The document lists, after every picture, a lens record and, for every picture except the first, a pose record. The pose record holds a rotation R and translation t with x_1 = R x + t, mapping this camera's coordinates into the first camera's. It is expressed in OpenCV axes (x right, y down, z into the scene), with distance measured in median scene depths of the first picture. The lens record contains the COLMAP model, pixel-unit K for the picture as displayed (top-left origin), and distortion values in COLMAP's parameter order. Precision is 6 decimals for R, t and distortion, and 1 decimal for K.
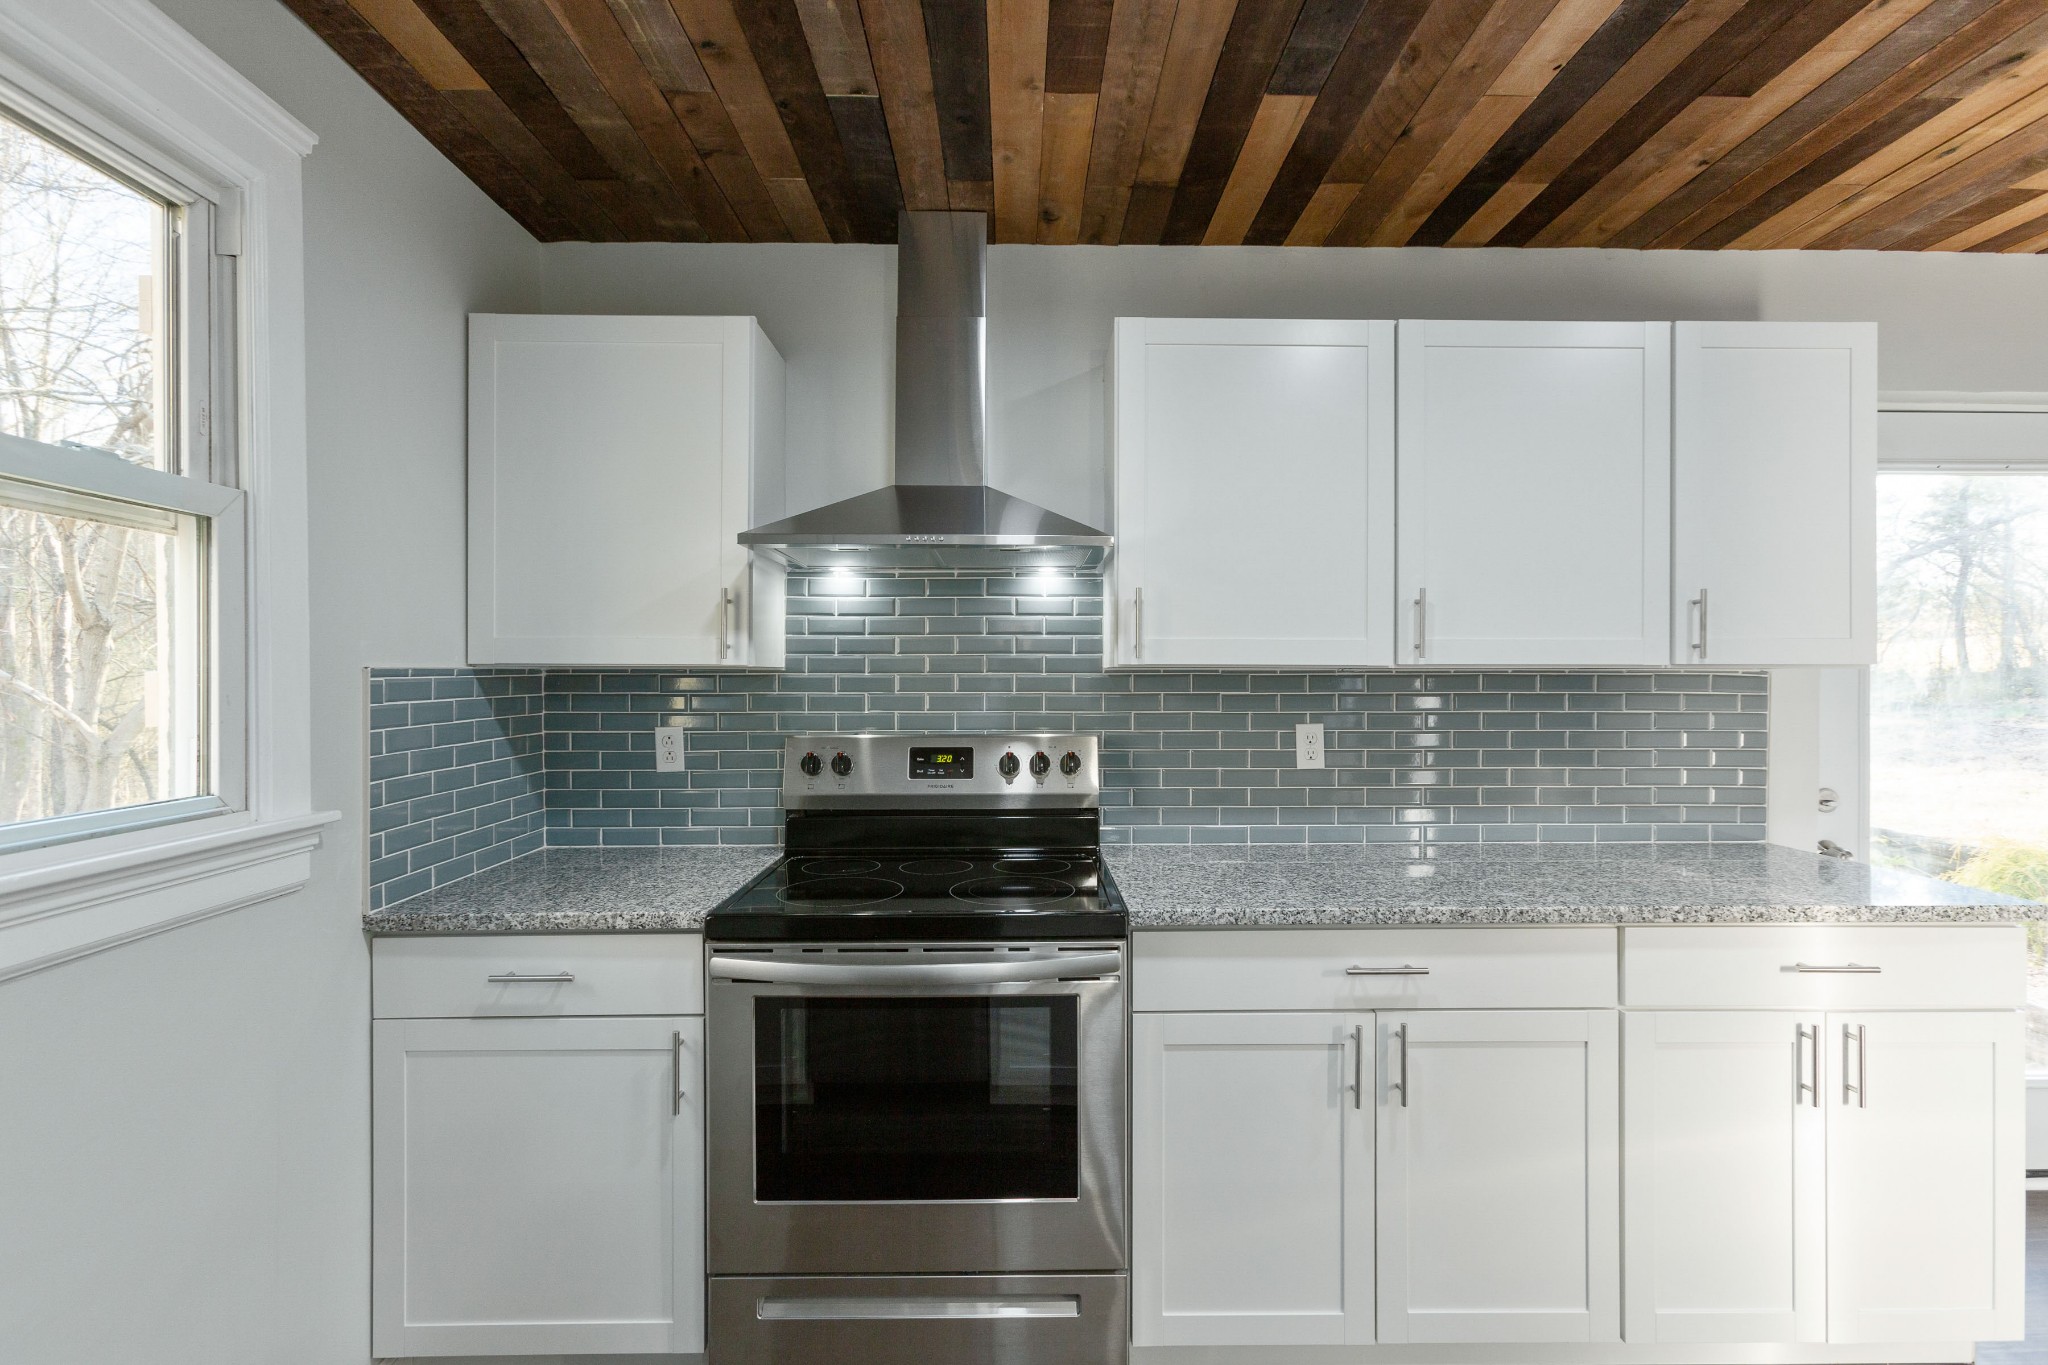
lens RADIAL K [[925.0, 0, 1042.3], [0, 925.0, 685.8], [0, 0, 1]] dist [-0.011740, 0.007484]
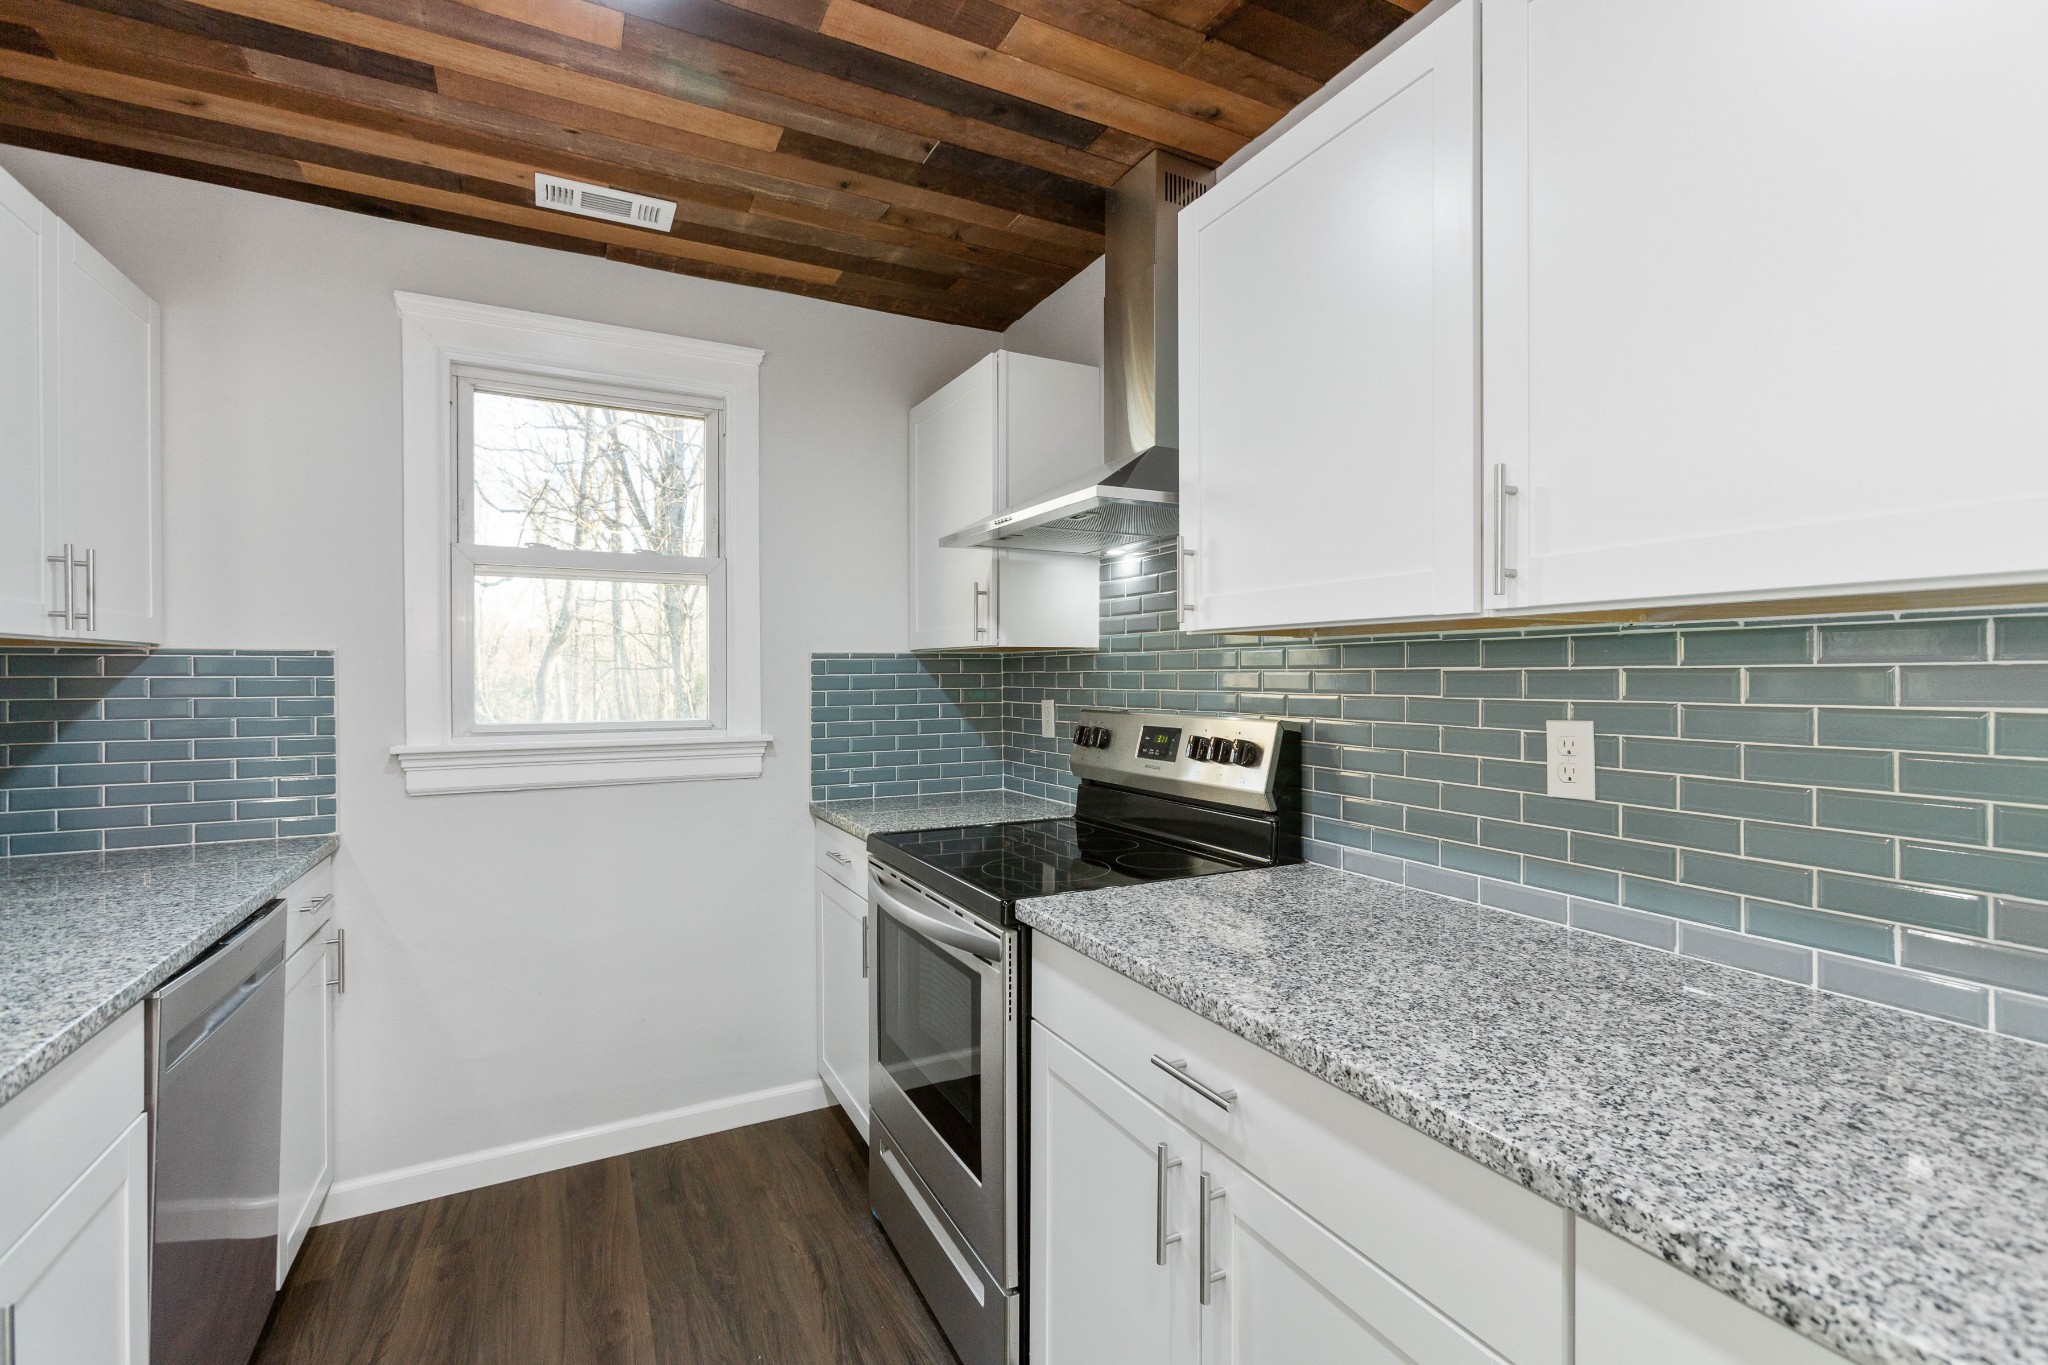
lens RADIAL K [[925.0, 0, 1022.9], [0, 925.0, 684.9], [0, 0, 1]] dist [-0.011740, 0.007484]
pose [[0.432852, 0.007448, -0.901434, 0.779068], [-0.009849, 0.999945, 0.003533, 0.024049], [0.901411, 0.007349, 0.432902, 0.523611]]
